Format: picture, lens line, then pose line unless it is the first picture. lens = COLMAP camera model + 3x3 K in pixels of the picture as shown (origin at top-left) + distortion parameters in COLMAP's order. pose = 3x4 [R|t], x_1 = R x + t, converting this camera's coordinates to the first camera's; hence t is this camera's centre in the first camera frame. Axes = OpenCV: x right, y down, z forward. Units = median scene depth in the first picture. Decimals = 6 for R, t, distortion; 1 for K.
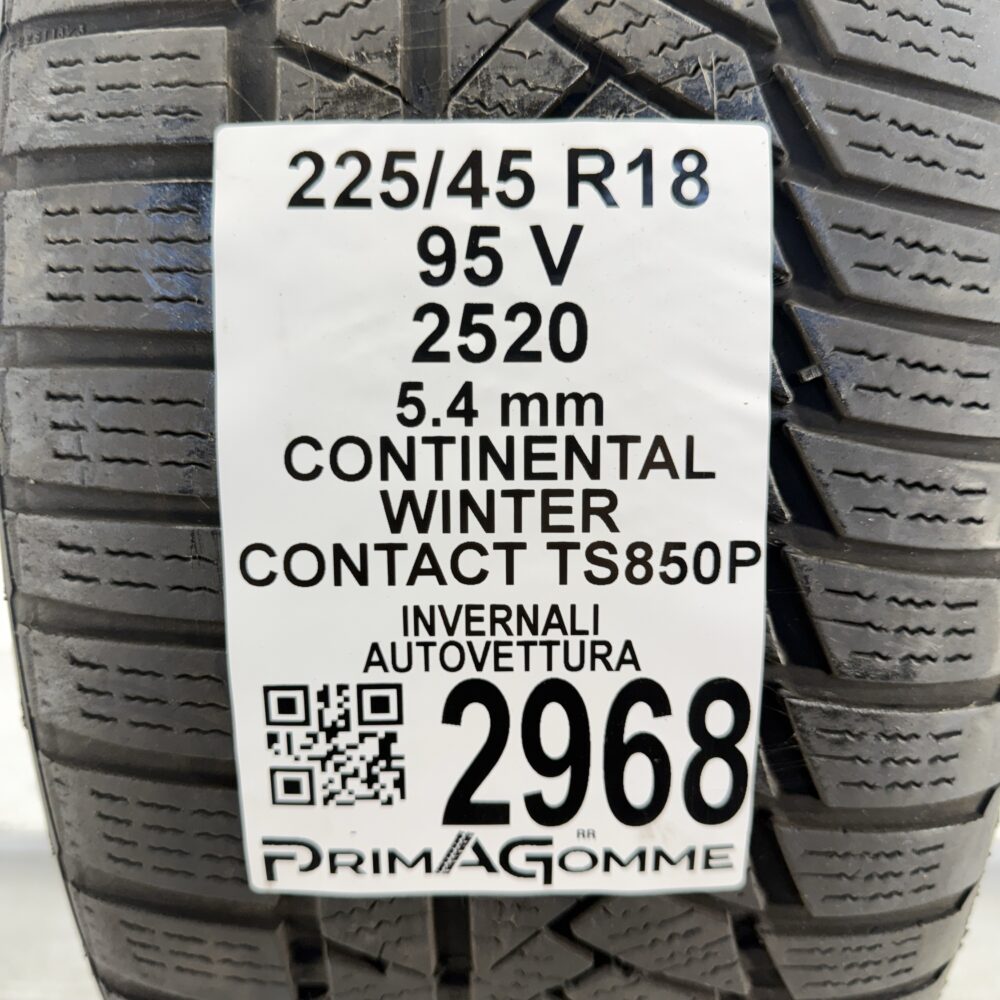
lens RADIAL K [[936.4, 0, 503.9], [0, 936.4, 496.1], [0, 0, 1]] dist [0.023146, 0.000000]
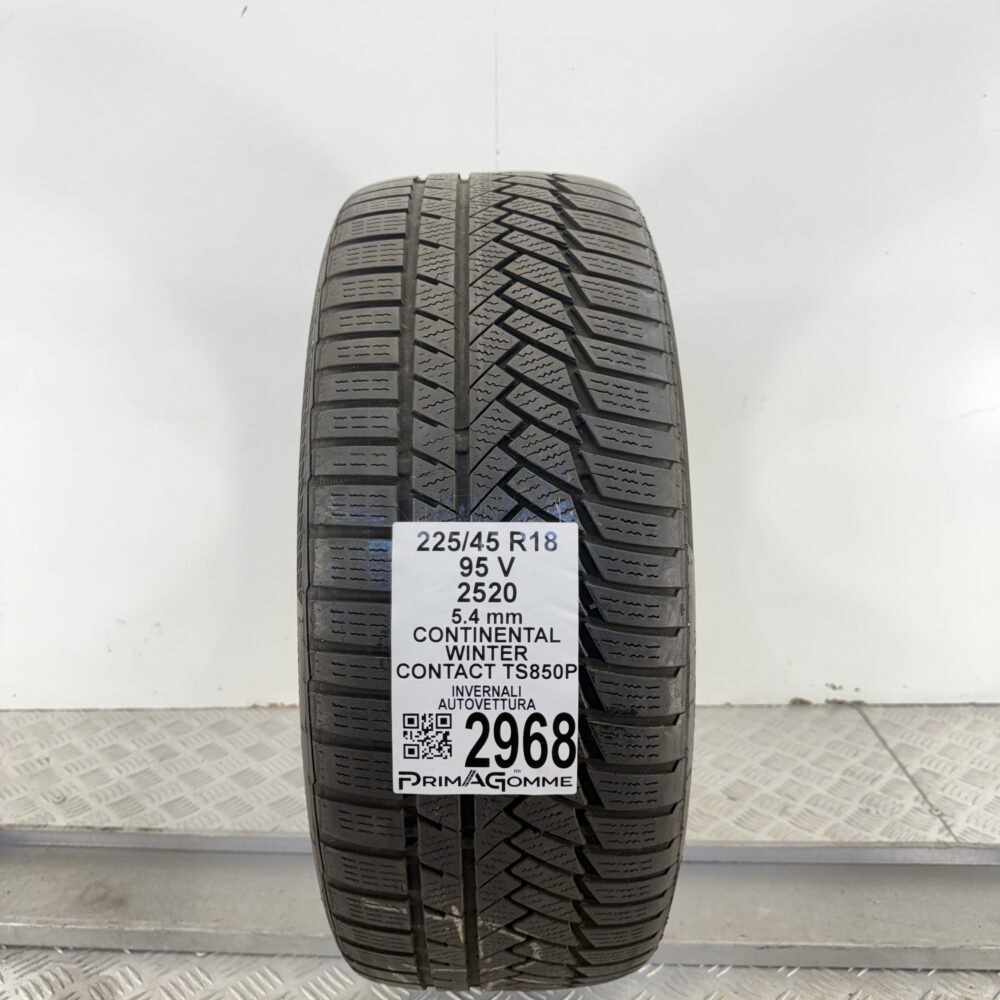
lens RADIAL K [[936.4, 0, 492.9], [0, 936.4, 507.9], [0, 0, 1]] dist [0.023146, 0.000000]
pose [[0.999934, 0.007572, -0.008595, 0.035701], [-0.008292, 0.996176, -0.086978, -0.174187], [0.007903, 0.087044, 0.996173, -1.877327]]
